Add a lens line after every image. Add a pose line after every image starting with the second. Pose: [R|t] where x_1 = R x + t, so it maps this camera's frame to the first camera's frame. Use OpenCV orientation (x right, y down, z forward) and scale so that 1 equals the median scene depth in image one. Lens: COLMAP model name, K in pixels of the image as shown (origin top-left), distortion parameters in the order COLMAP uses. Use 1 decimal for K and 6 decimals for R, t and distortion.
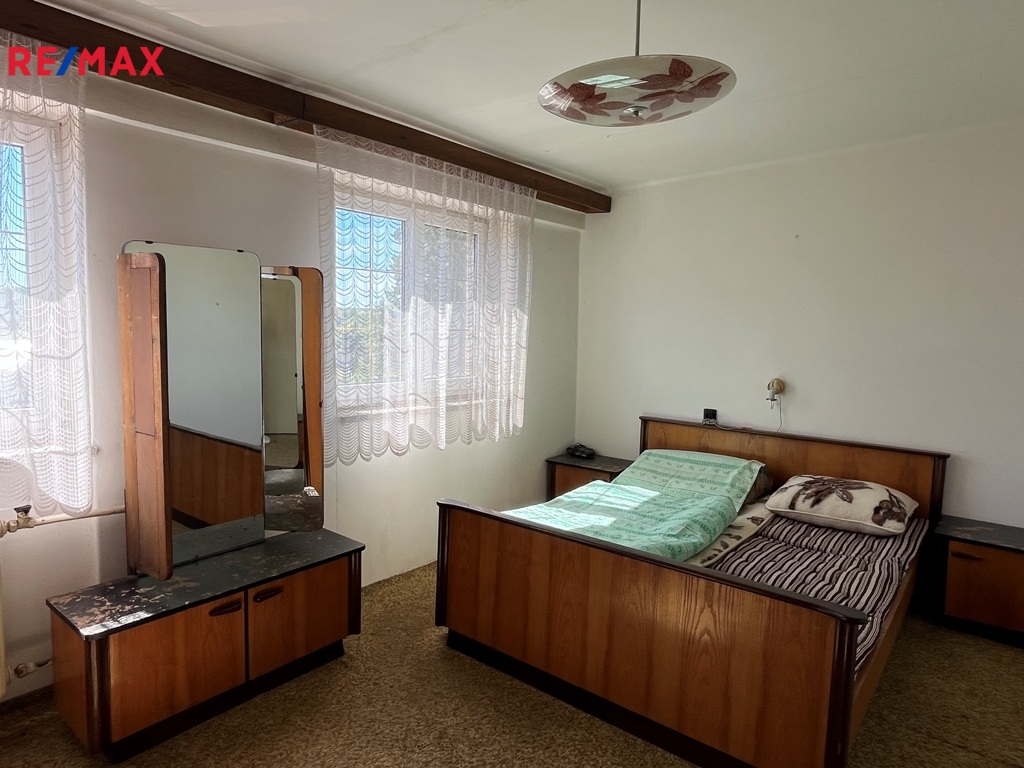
lens RADIAL K [[621.7, 0, 512.0], [0, 621.7, 384.0], [0, 0, 1]] dist [-0.001482, -0.002533]
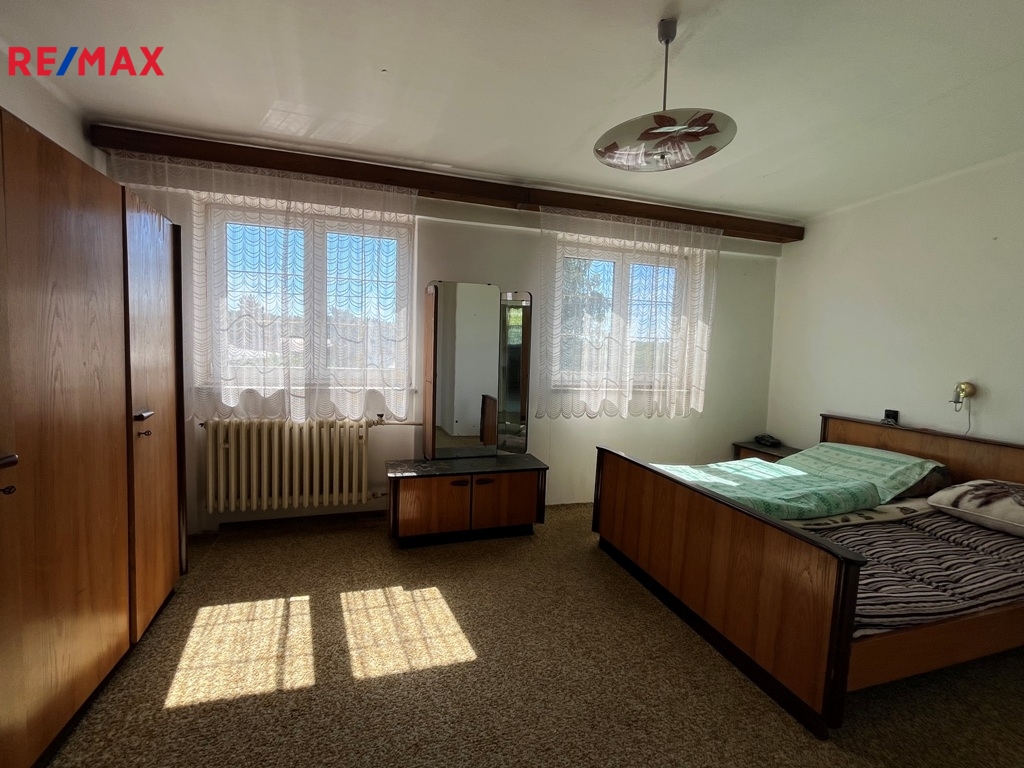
lens RADIAL K [[454.0, 0, 512.0], [0, 454.0, 384.0], [0, 0, 1]] dist [-0.004274, -0.001007]
pose [[0.836220, 0.045811, -0.546477, 0.256684], [-0.062688, 0.997958, -0.012266, 0.060392], [0.544799, 0.044515, 0.837384, -0.012849]]
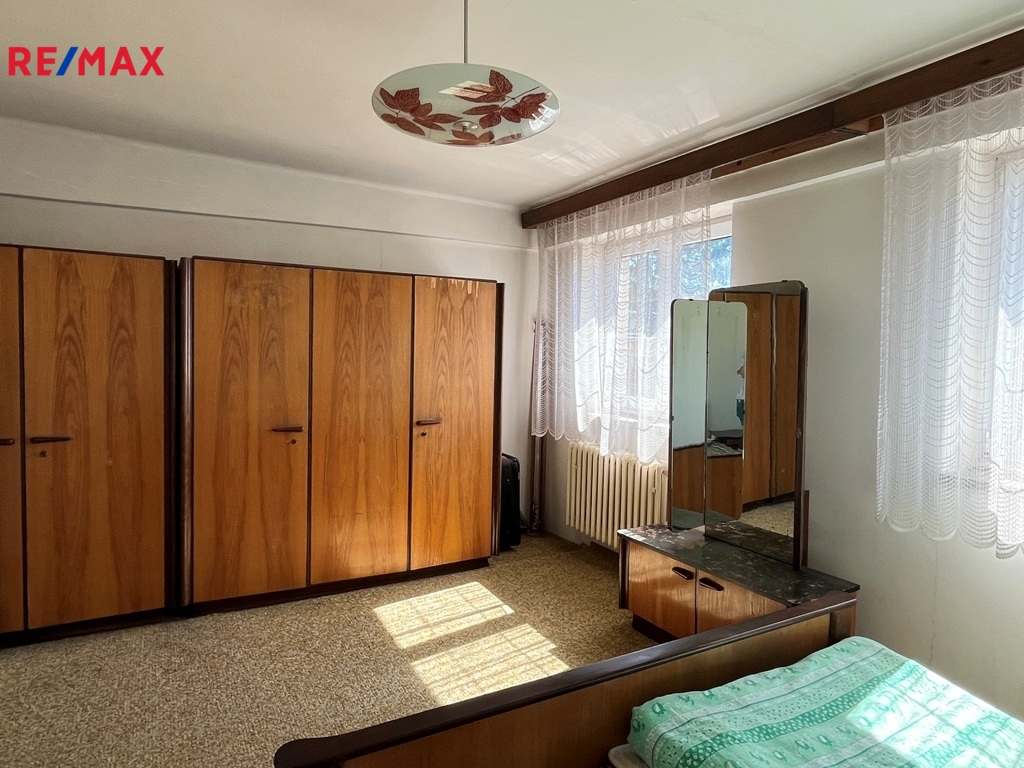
lens RADIAL K [[613.6, 0, 514.2], [0, 613.6, 379.6], [0, 0, 1]] dist [0.066820, -0.000538]
pose [[-0.346826, 0.034666, -0.937289, 0.597350], [-0.092701, 0.993157, 0.071035, -0.064099], [0.933337, 0.111525, -0.341239, 0.758838]]
